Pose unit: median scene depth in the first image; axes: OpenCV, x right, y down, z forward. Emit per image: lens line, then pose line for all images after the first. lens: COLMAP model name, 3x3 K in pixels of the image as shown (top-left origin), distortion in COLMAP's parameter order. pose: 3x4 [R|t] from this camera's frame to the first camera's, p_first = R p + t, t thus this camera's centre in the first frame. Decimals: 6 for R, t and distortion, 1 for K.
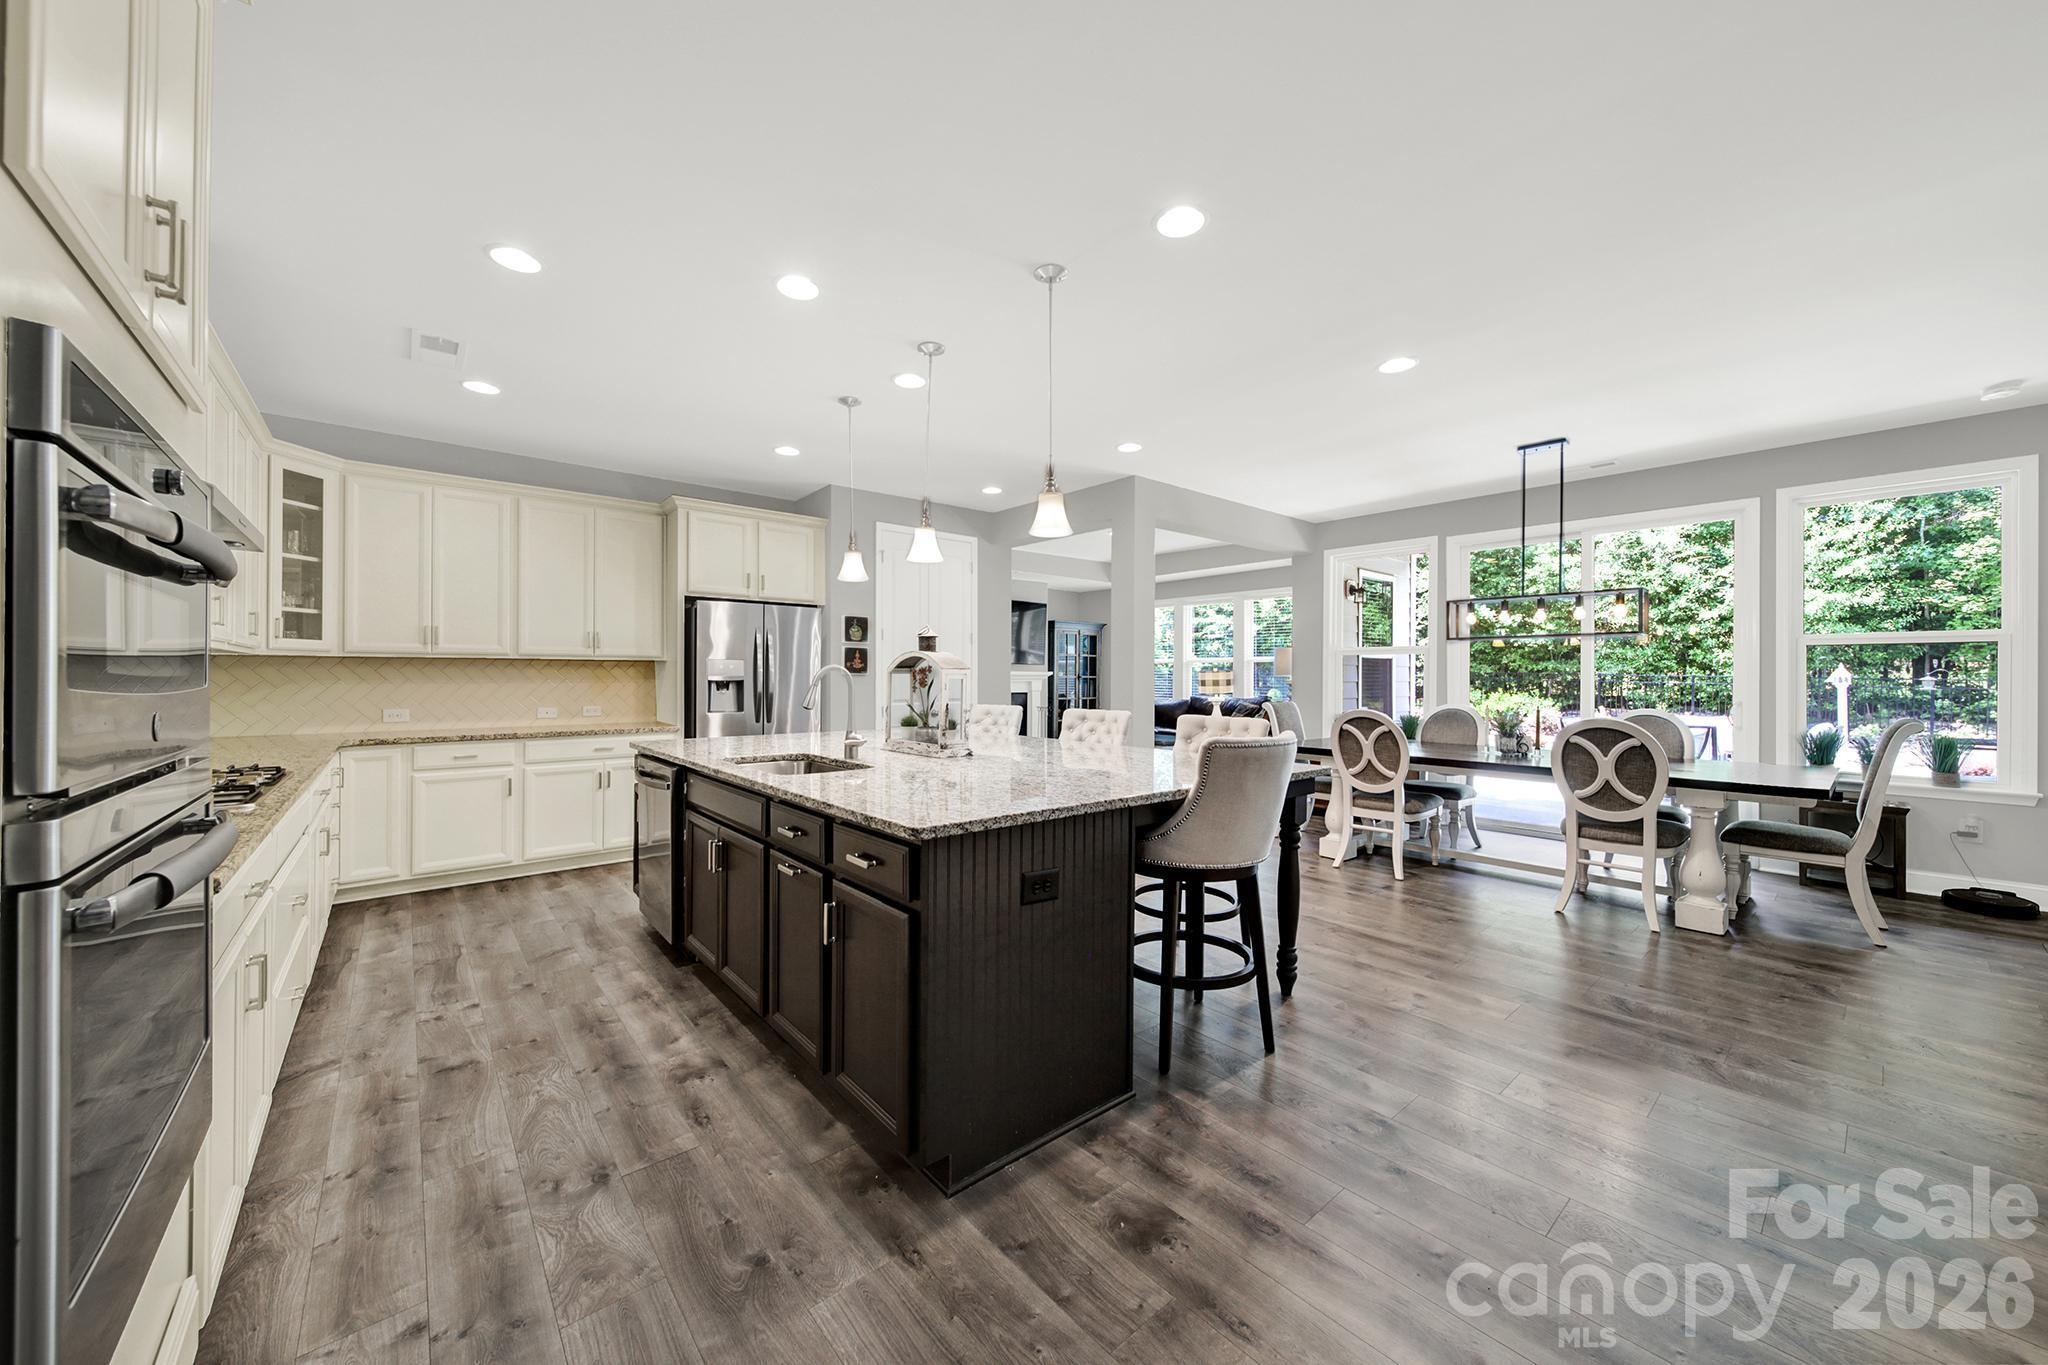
lens RADIAL K [[741.8, 0, 1021.0], [0, 741.8, 674.1], [0, 0, 1]] dist [-0.005611, 0.000083]
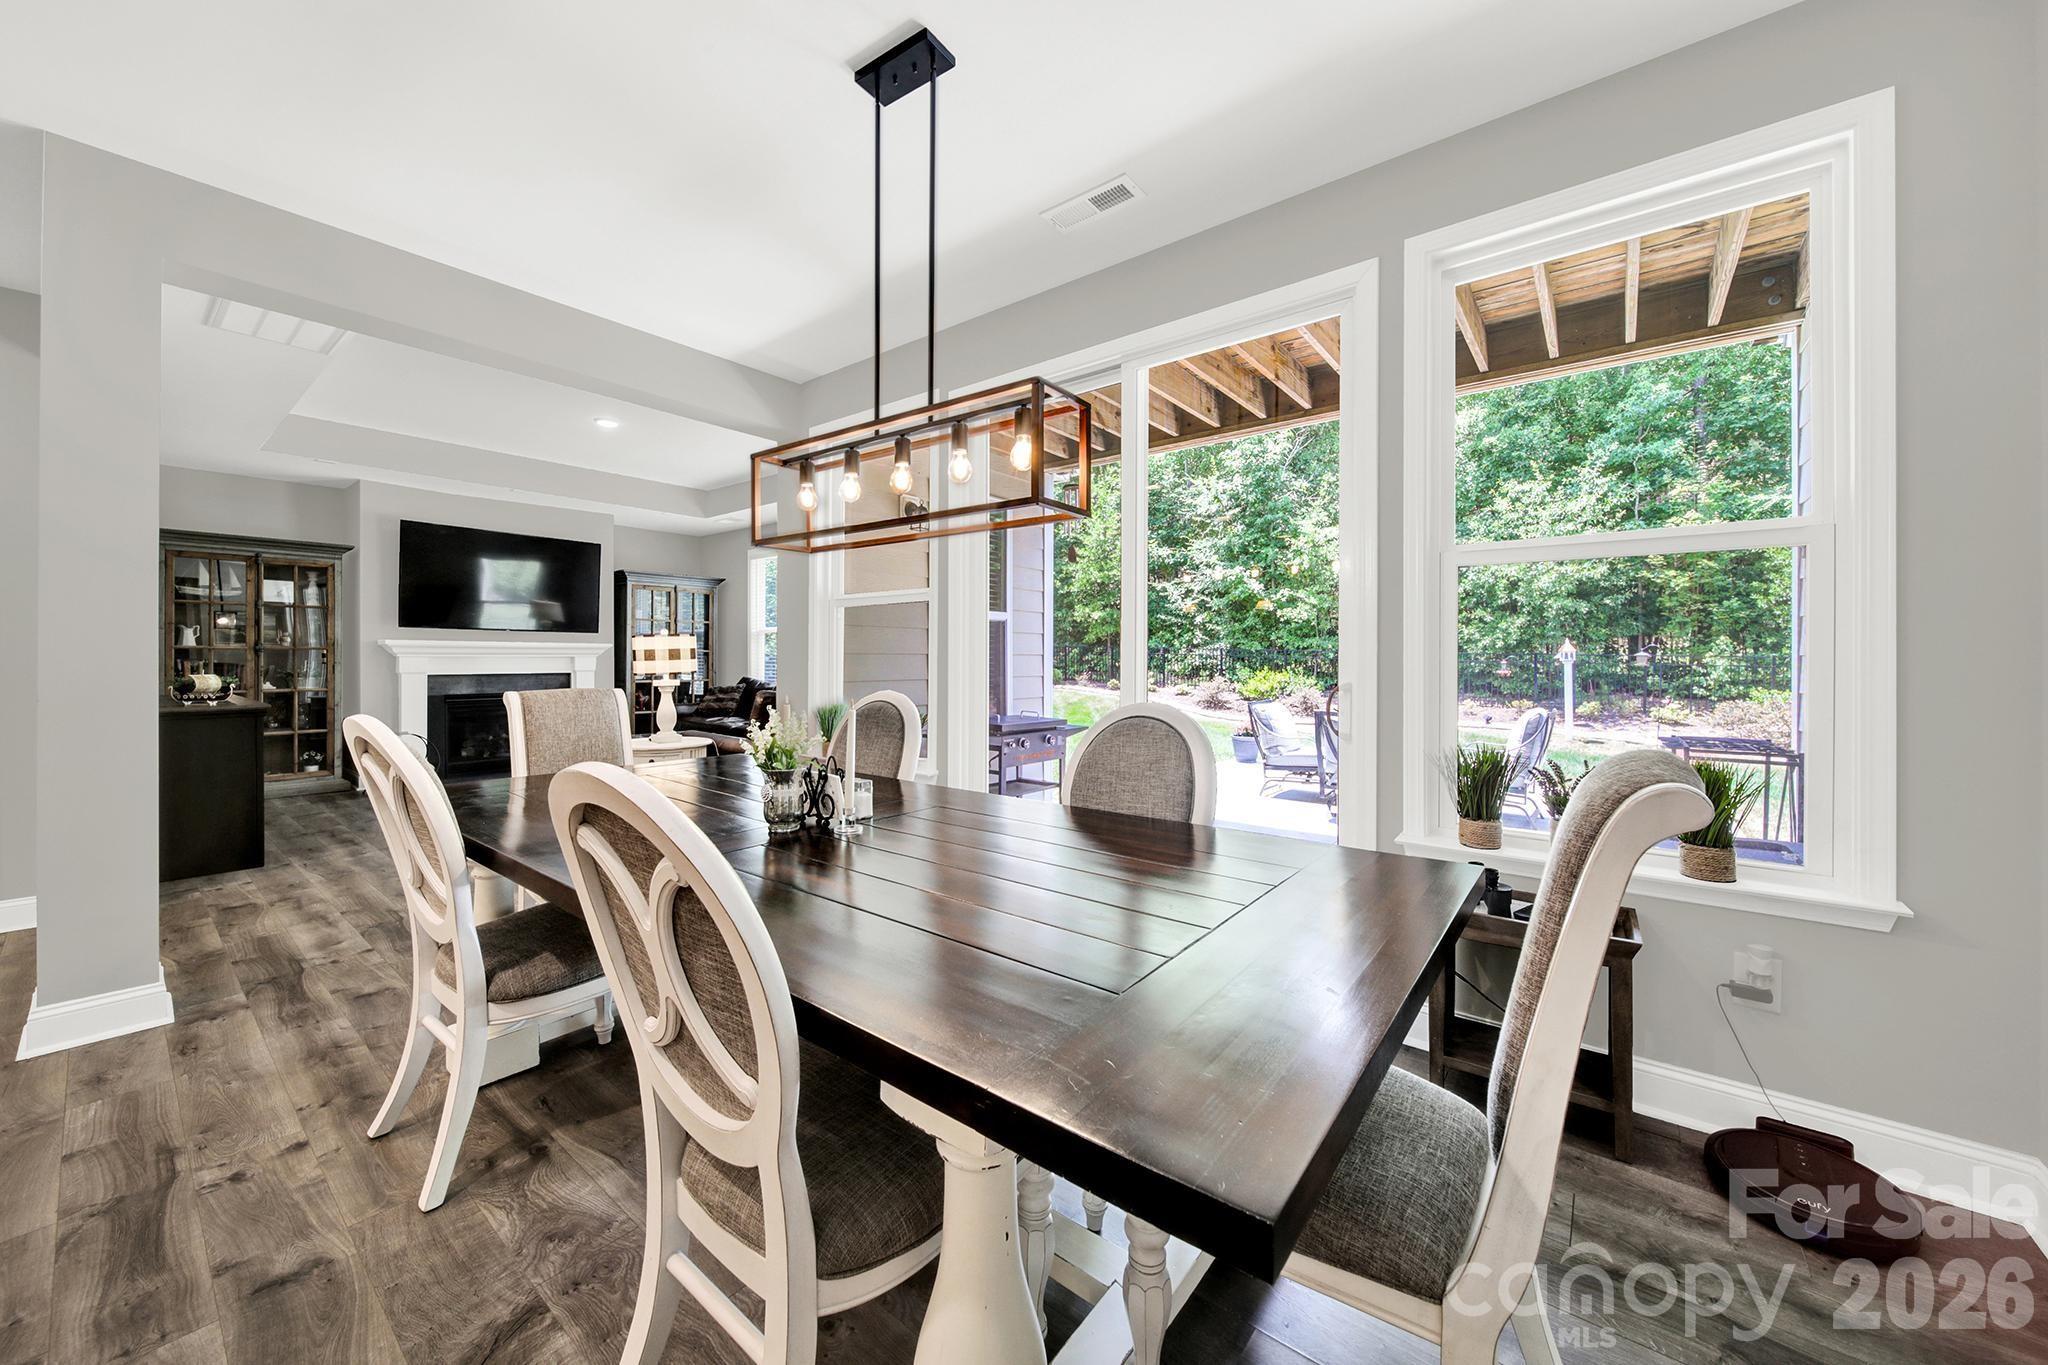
lens RADIAL K [[741.8, 0, 1021.6], [0, 741.8, 653.4], [0, 0, 1]] dist [-0.005611, 0.000083]
pose [[0.981130, 0.001459, 0.193343, 1.229185], [-0.001633, 0.999998, 0.000745, 0.027779], [-0.193342, -0.001046, 0.981131, 1.034298]]
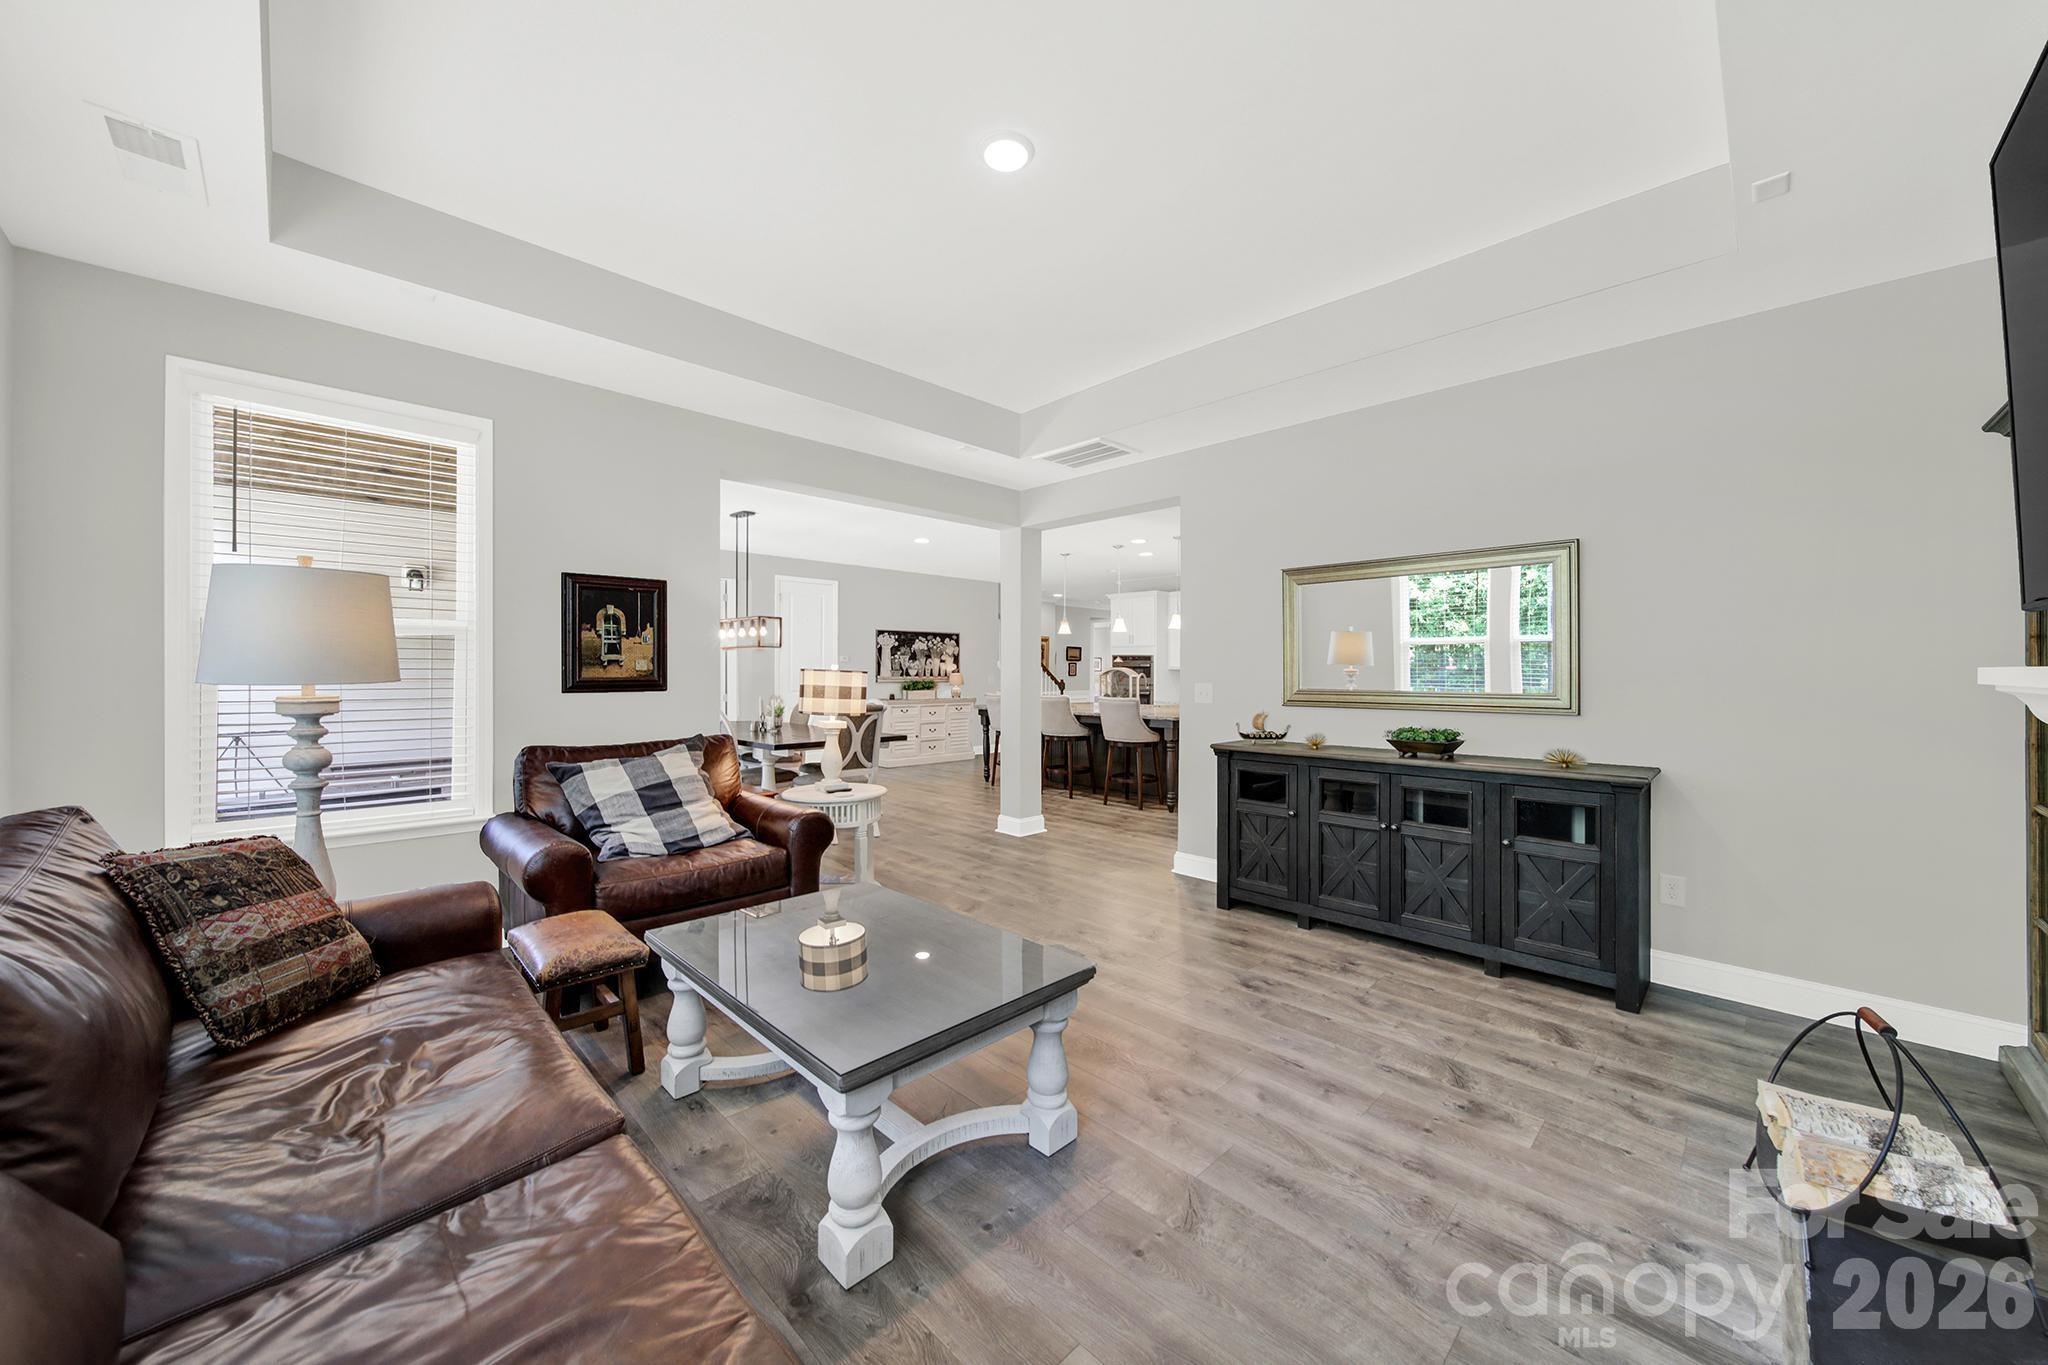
lens RADIAL K [[741.8, 0, 1018.7], [0, 741.8, 675.2], [0, 0, 1]] dist [-0.005611, 0.000083]
pose [[-0.997377, -0.003758, -0.072278, 0.495219], [-0.003798, 0.999993, 0.000416, -0.003718], [0.072276, 0.000690, -0.997384, 4.388005]]
